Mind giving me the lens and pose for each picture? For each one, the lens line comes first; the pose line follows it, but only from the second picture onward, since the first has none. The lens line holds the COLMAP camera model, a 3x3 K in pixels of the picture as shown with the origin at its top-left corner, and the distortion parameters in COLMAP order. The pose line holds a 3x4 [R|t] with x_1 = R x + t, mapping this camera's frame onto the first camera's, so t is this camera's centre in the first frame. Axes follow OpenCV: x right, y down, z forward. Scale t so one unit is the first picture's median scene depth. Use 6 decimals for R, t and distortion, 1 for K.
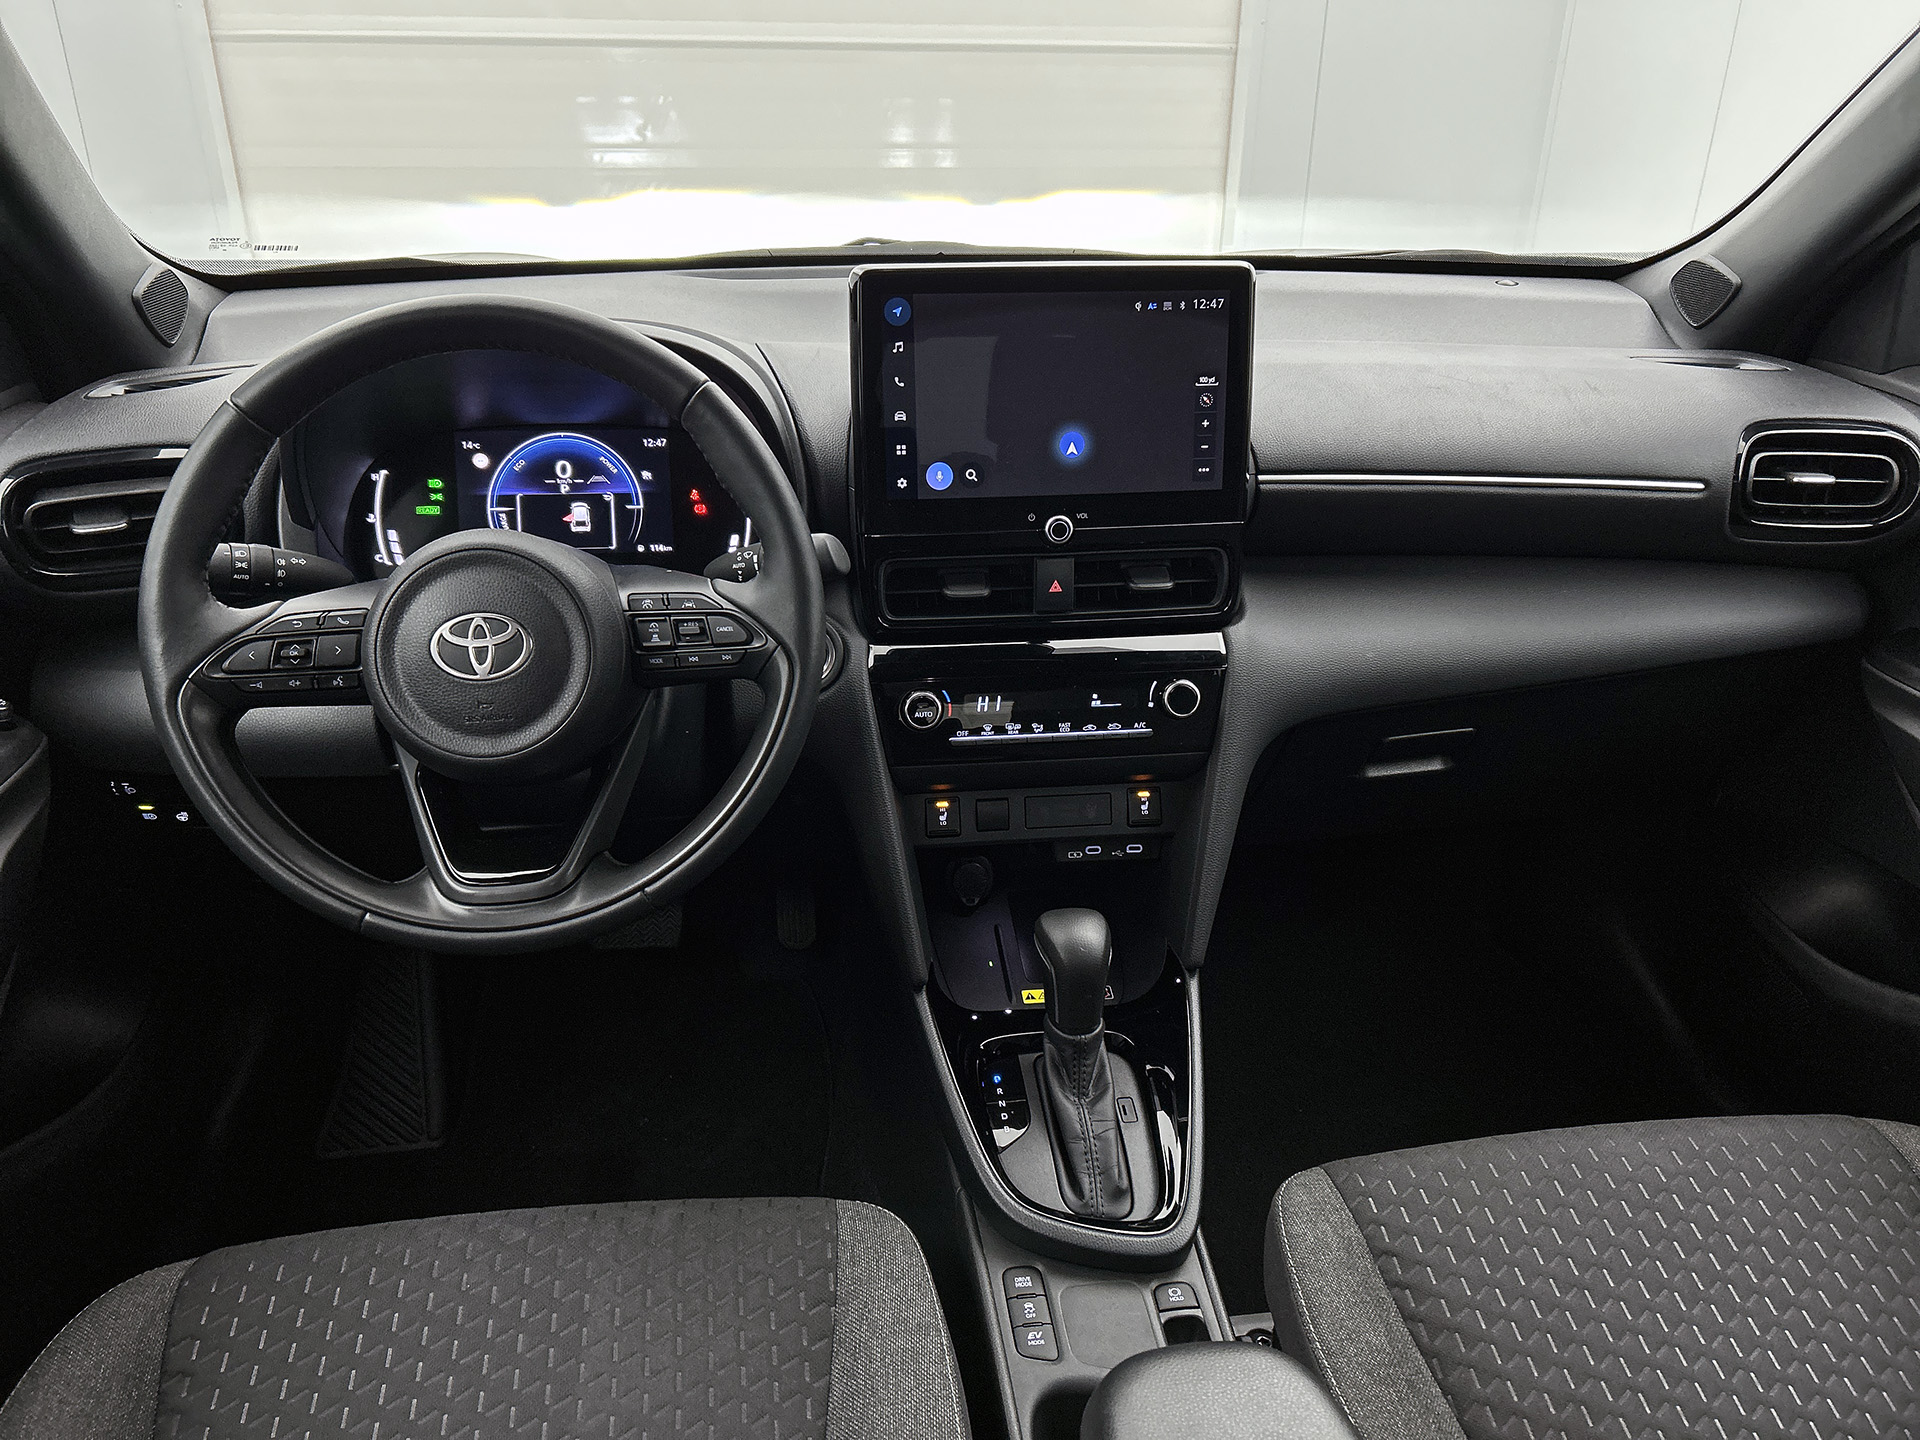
lens RADIAL K [[1449.6, 0, 970.1], [0, 1449.6, 721.8], [0, 0, 1]] dist [0.058379, -0.062736]
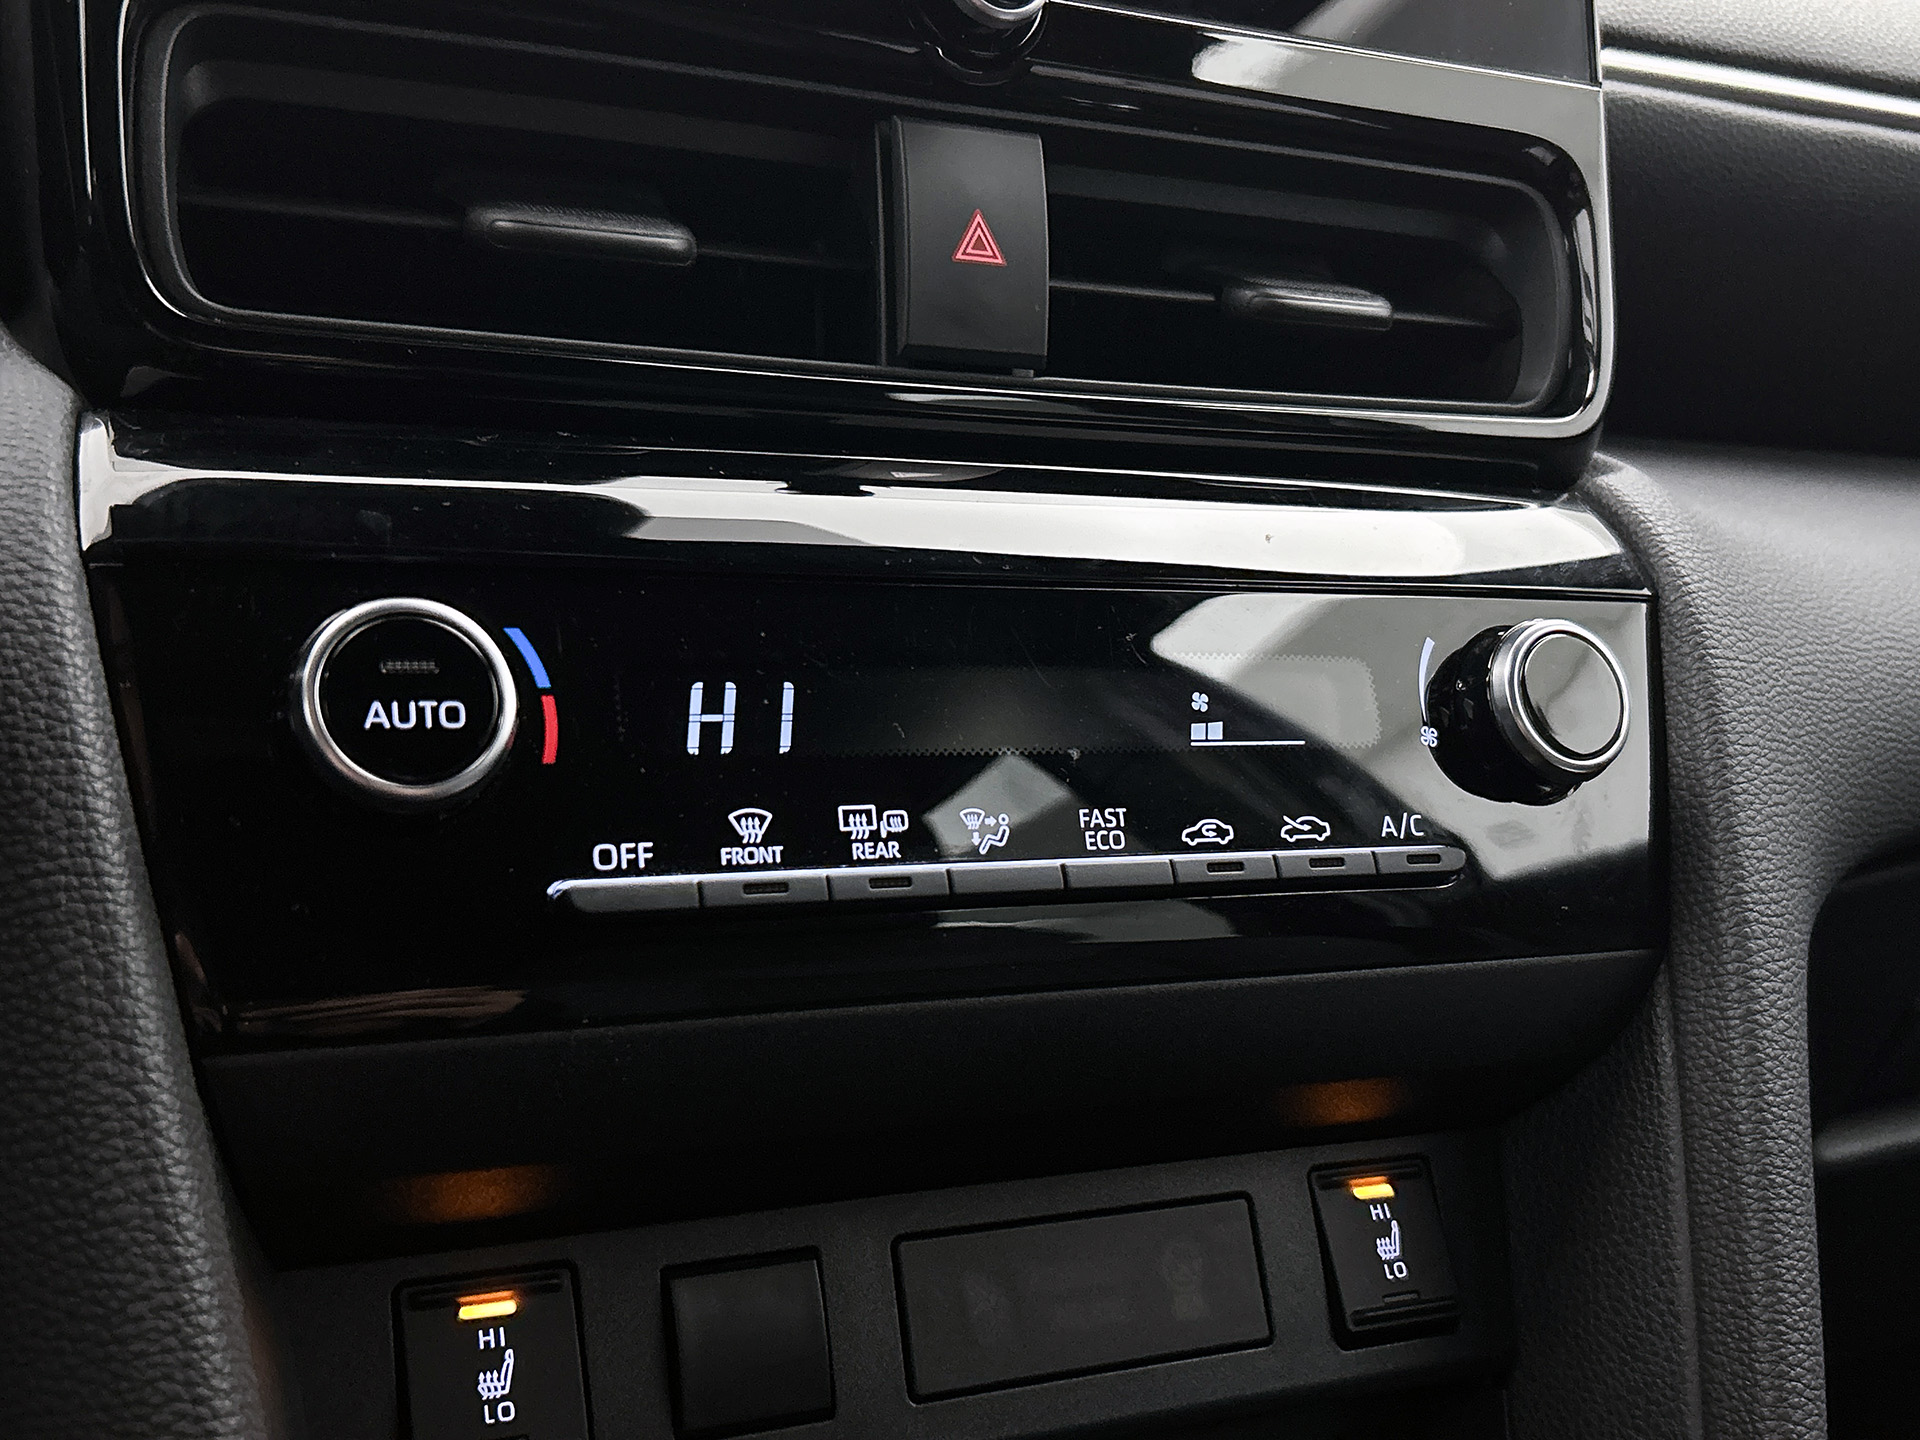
lens RADIAL K [[2051.3, 0, 960.0], [0, 2051.3, 720.0], [0, 0, 1]] dist [0.092988, -0.261376]
pose [[0.948480, -0.011299, 0.316634, -0.047475], [0.120571, 0.937045, -0.327734, 0.083716], [-0.292997, 0.349026, 0.890131, 0.743133]]
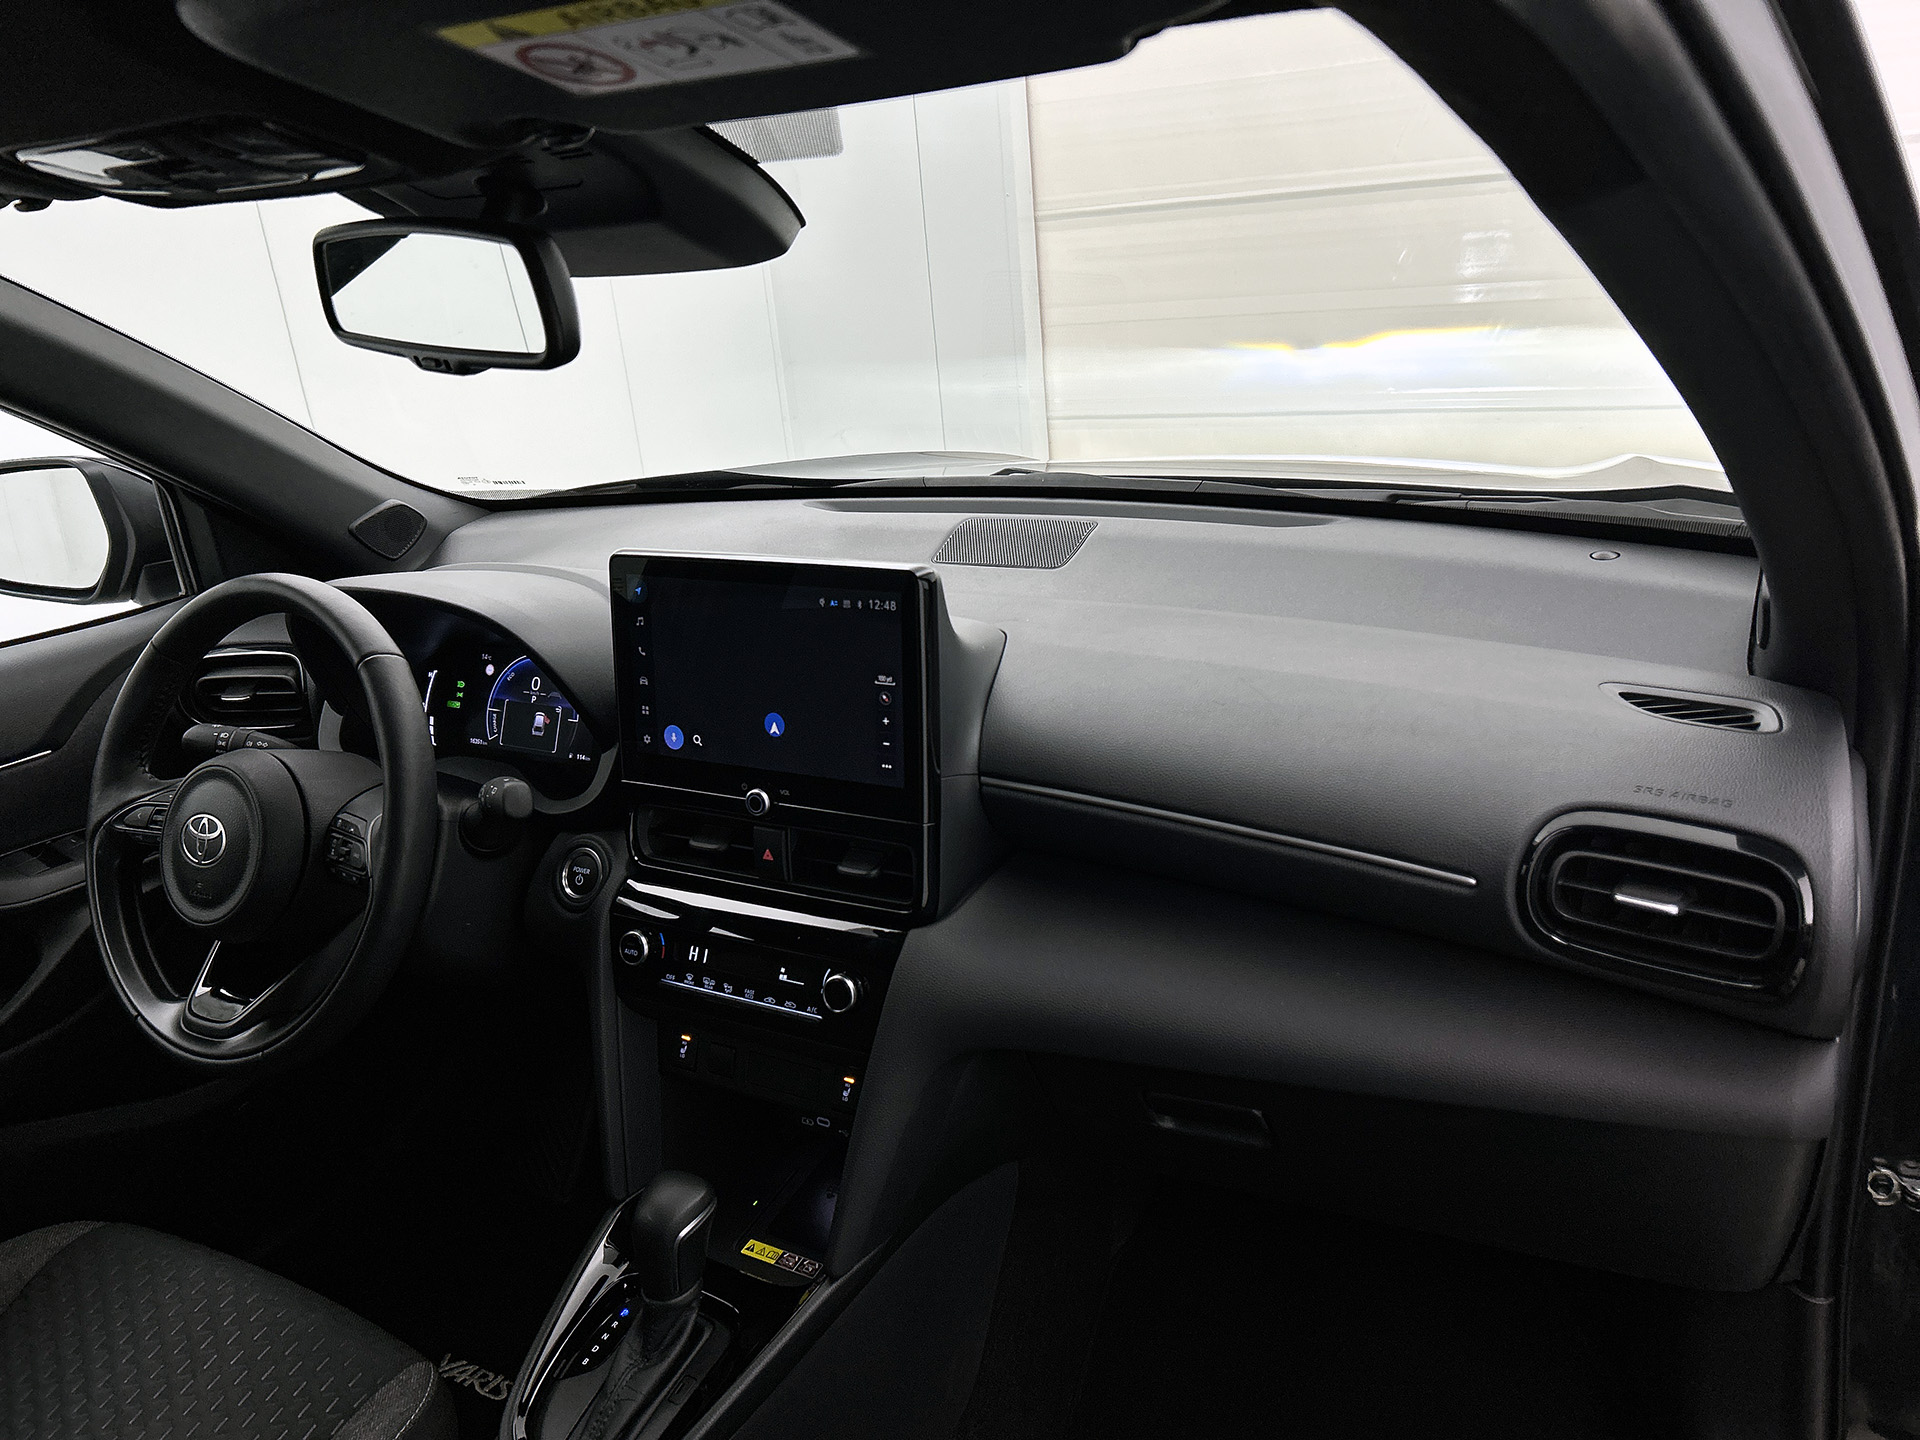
lens RADIAL K [[1473.0, 0, 981.6], [0, 1473.0, 714.4], [0, 0, 1]] dist [0.080282, -0.089139]
pose [[0.800457, 0.128889, -0.585368, 0.785342], [-0.169153, 0.985486, -0.014318, -0.204085], [0.575027, 0.110478, 0.810641, 0.230607]]
